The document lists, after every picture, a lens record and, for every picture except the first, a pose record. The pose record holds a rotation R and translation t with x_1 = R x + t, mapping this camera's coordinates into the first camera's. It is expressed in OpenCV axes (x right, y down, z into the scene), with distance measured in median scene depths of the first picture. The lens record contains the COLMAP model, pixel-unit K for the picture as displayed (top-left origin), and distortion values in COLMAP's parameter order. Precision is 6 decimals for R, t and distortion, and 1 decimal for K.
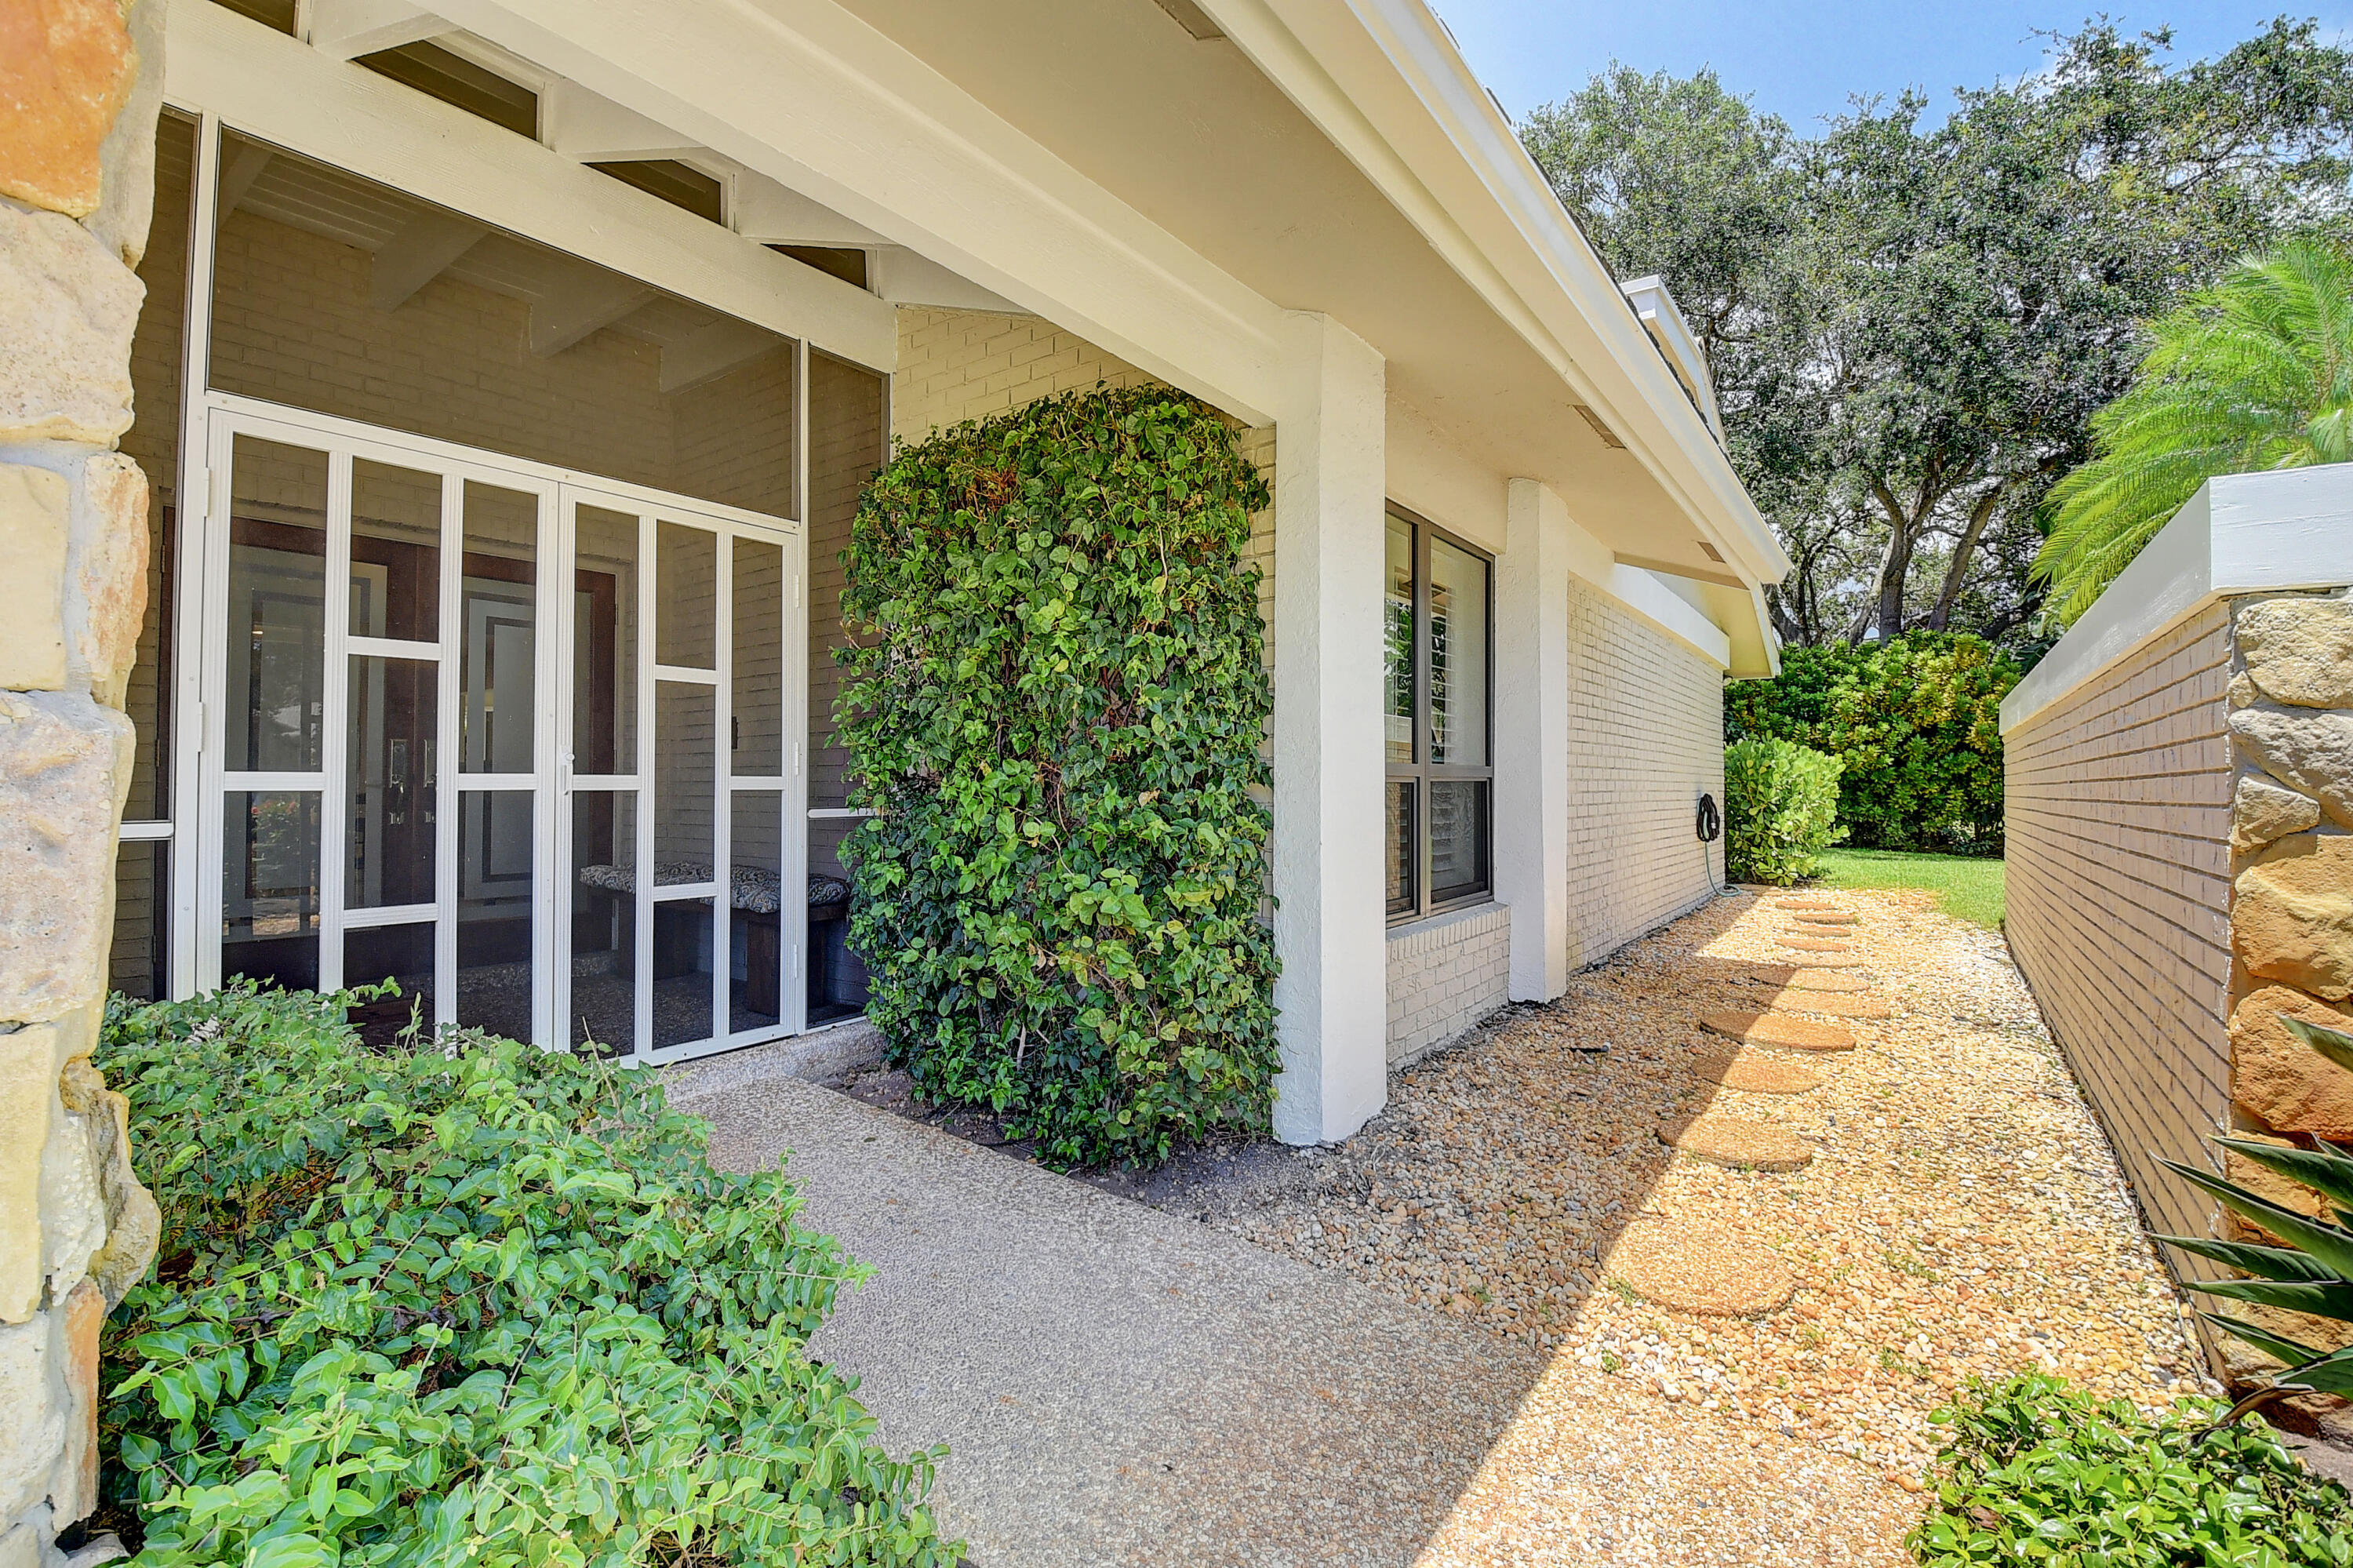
lens RADIAL K [[1027.8, 0, 1170.2], [0, 1027.8, 759.2], [0, 0, 1]] dist [0.008475, -0.024074]
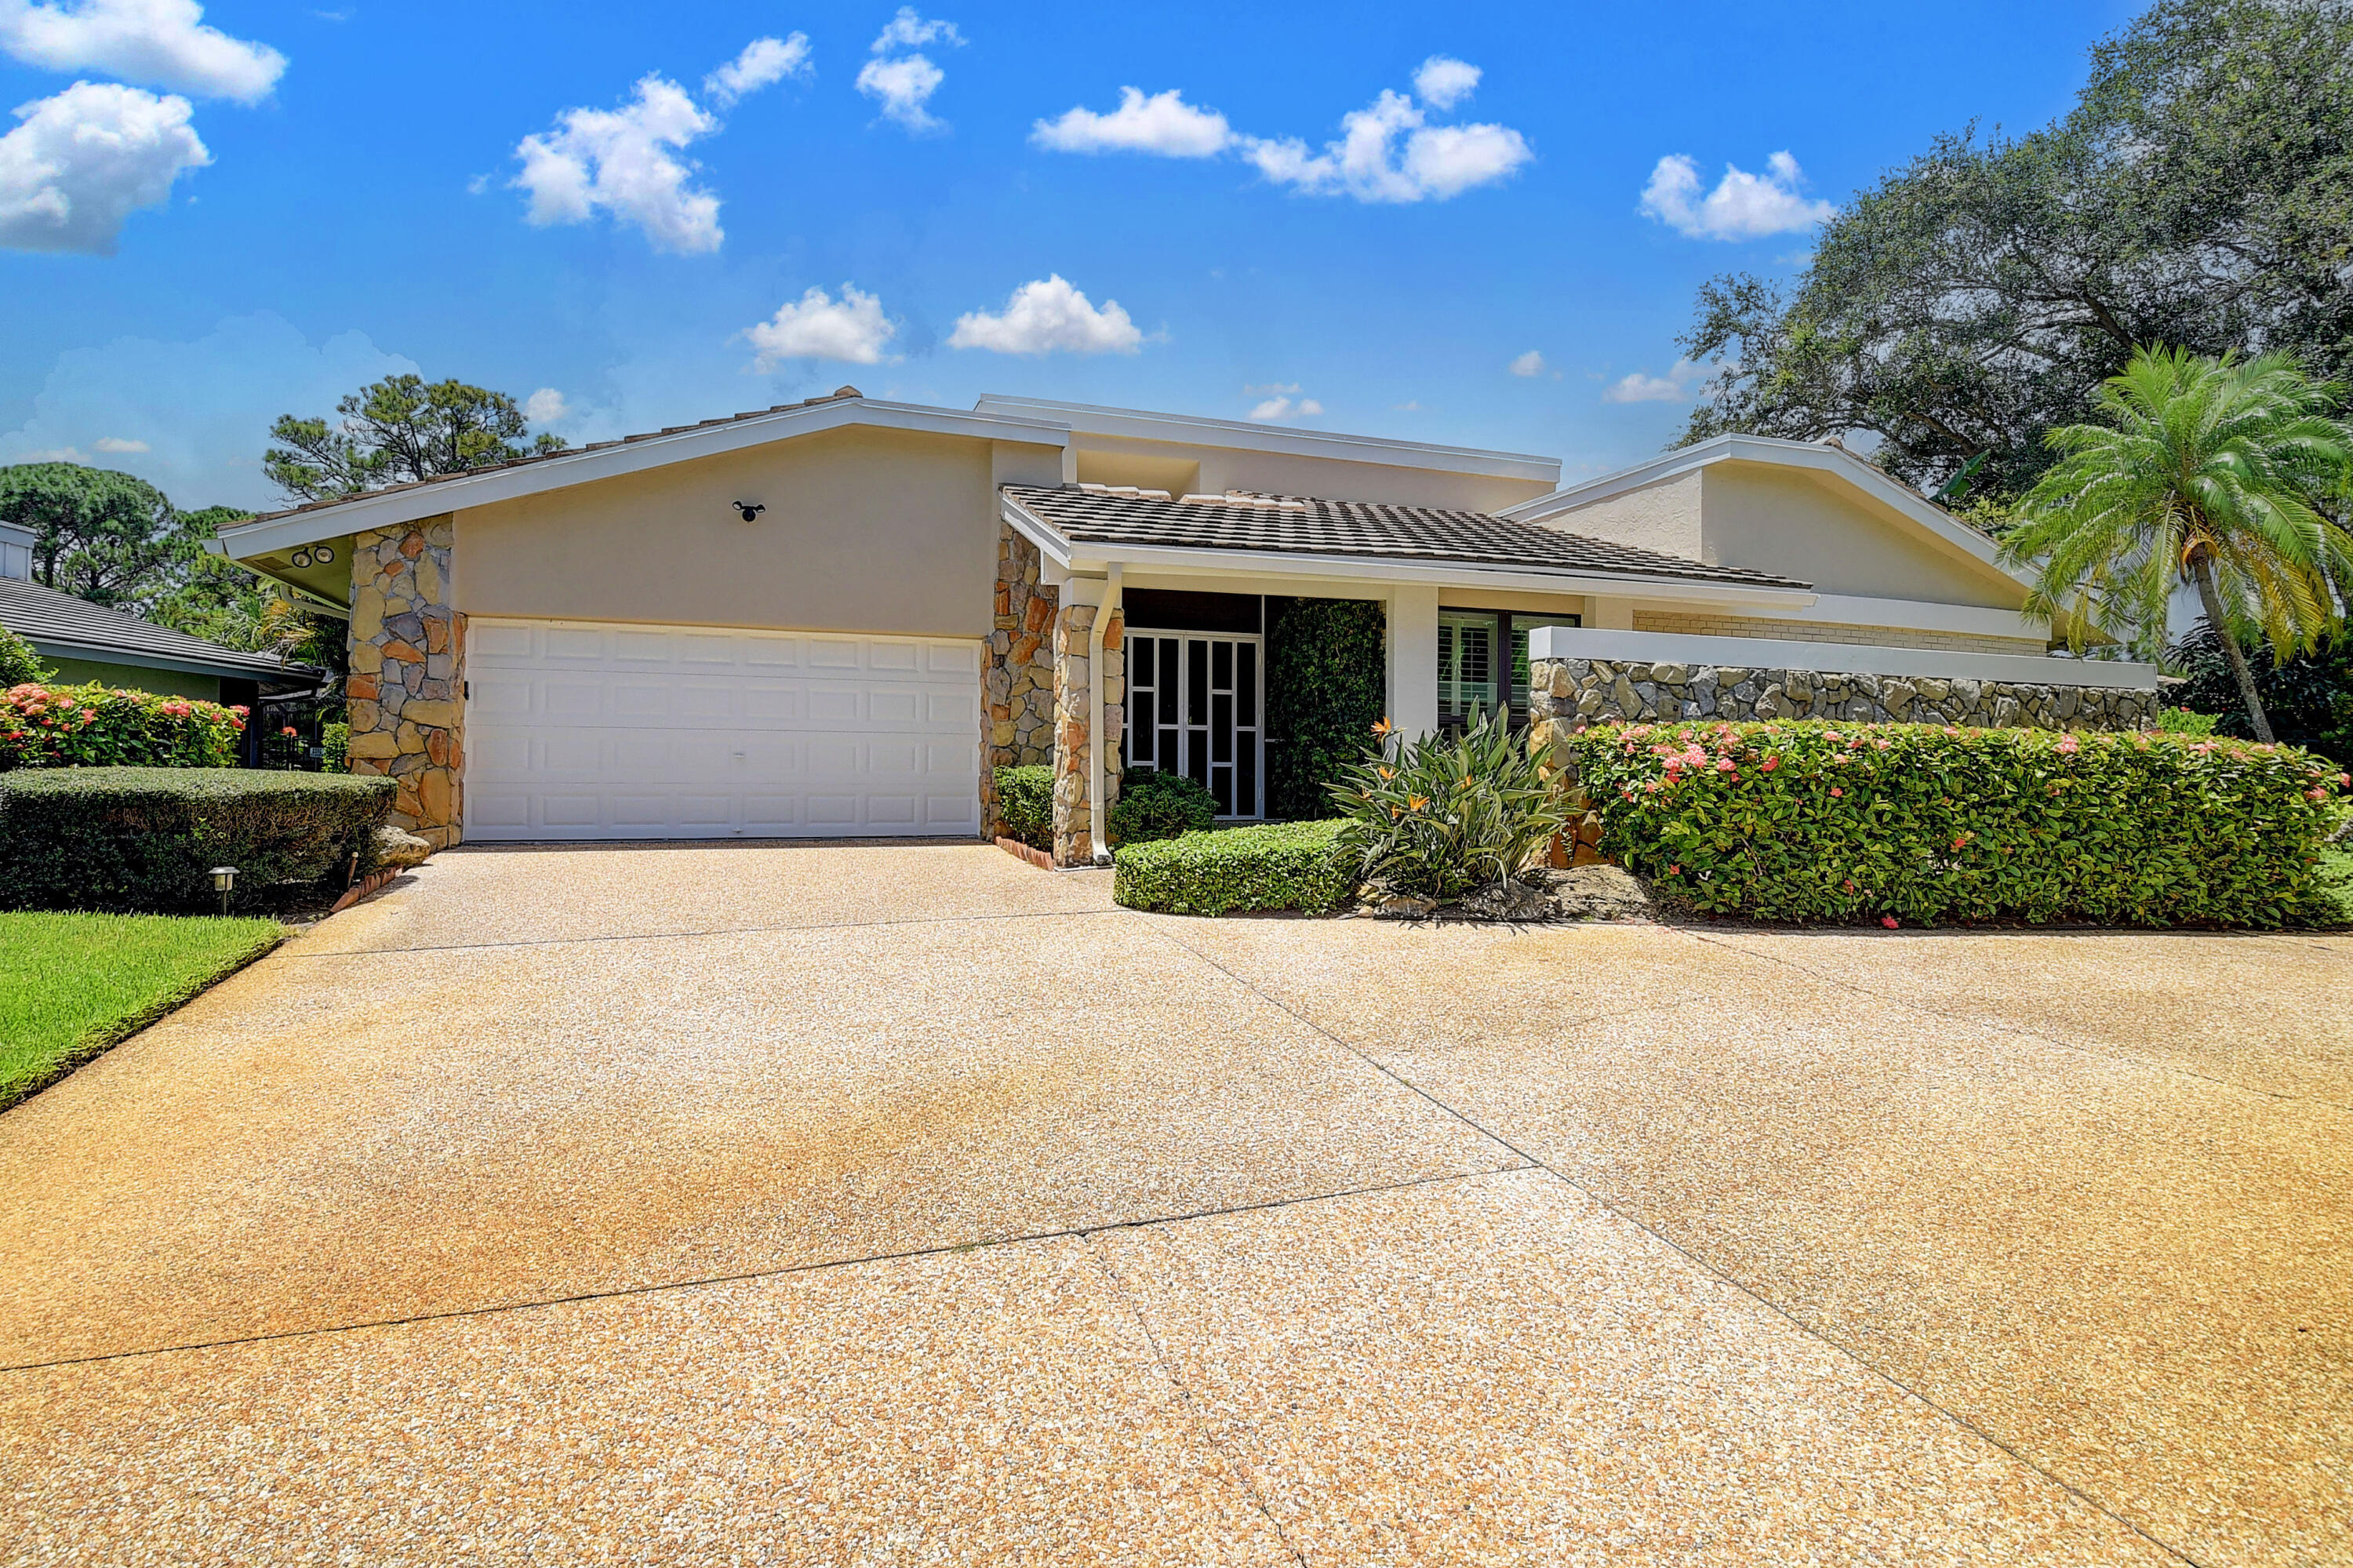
lens RADIAL K [[1206.3, 0, 1177.7], [0, 1206.3, 779.8], [0, 0, 1]] dist [-0.003541, -0.000648]
pose [[0.828199, 0.006023, -0.560402, 1.636123], [0.007276, 0.999742, 0.021497, 0.114400], [0.560388, -0.021881, 0.827941, -2.333339]]
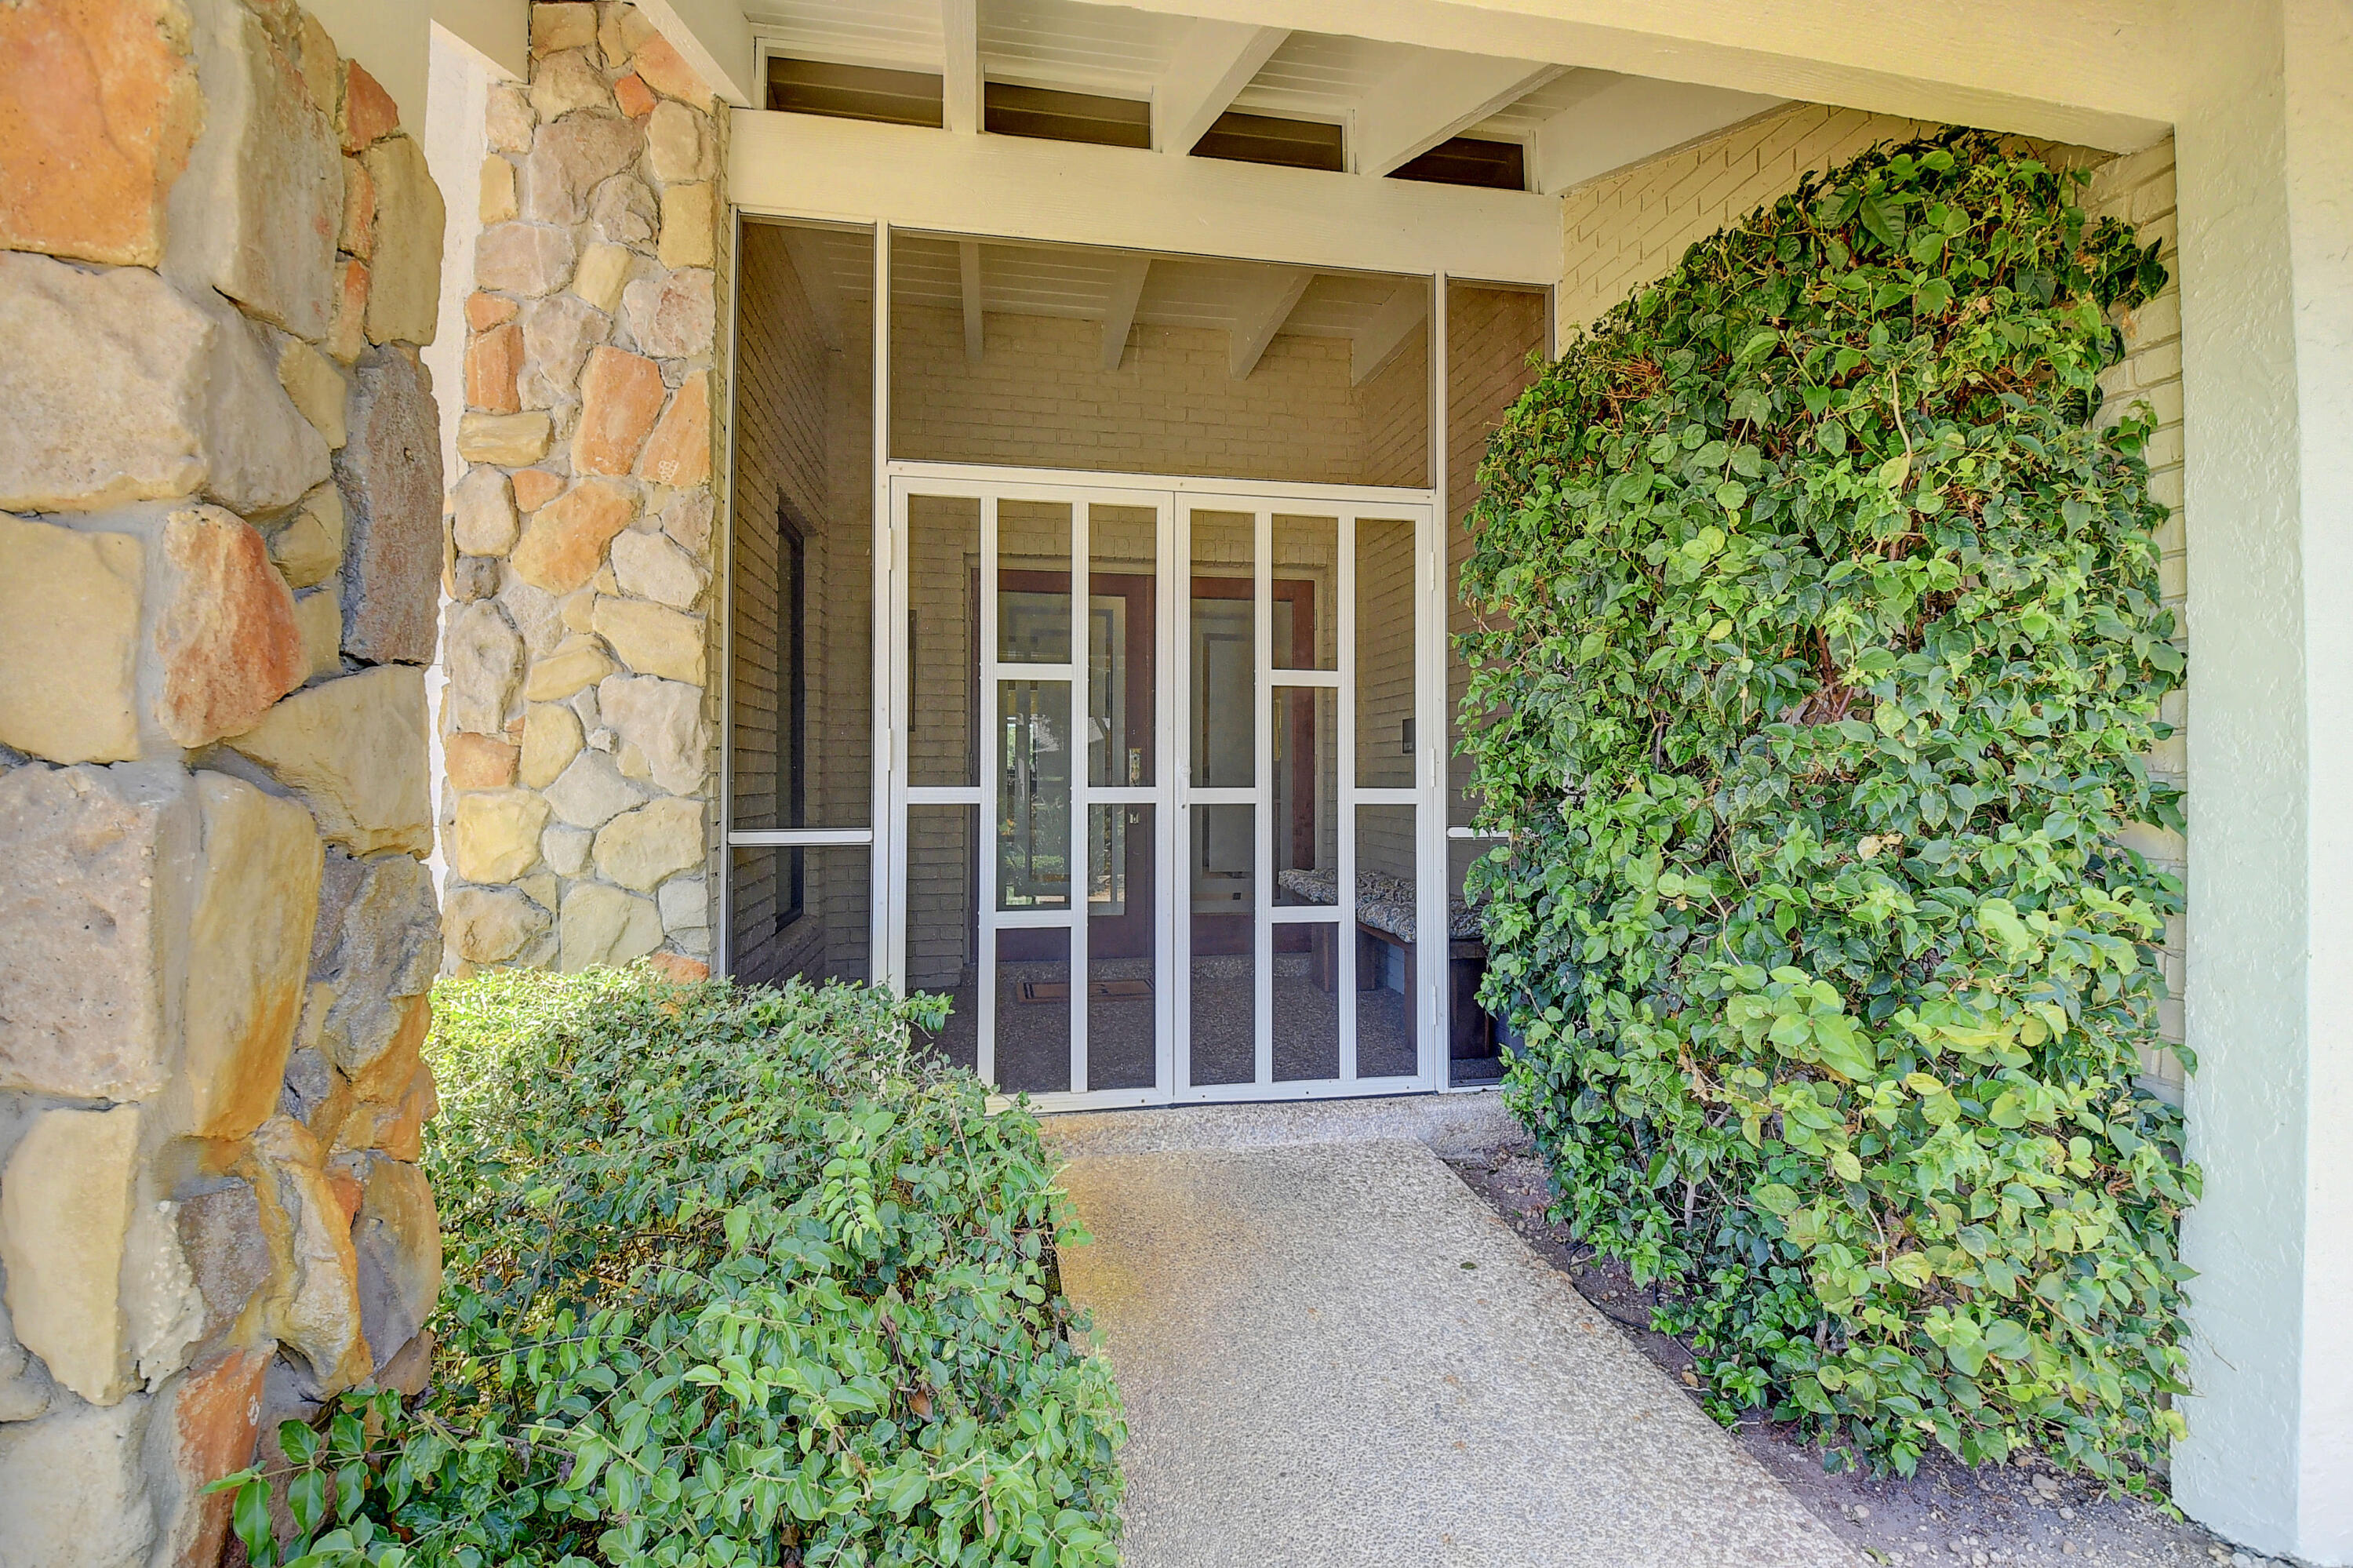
lens RADIAL K [[1027.8, 0, 1170.2], [0, 1027.8, 759.2], [0, 0, 1]] dist [0.008475, -0.024074]
pose [[0.723998, -0.007475, -0.689762, 0.085501], [0.014290, 0.999889, 0.004164, -0.018417], [0.689654, -0.012872, 0.724024, 0.301626]]
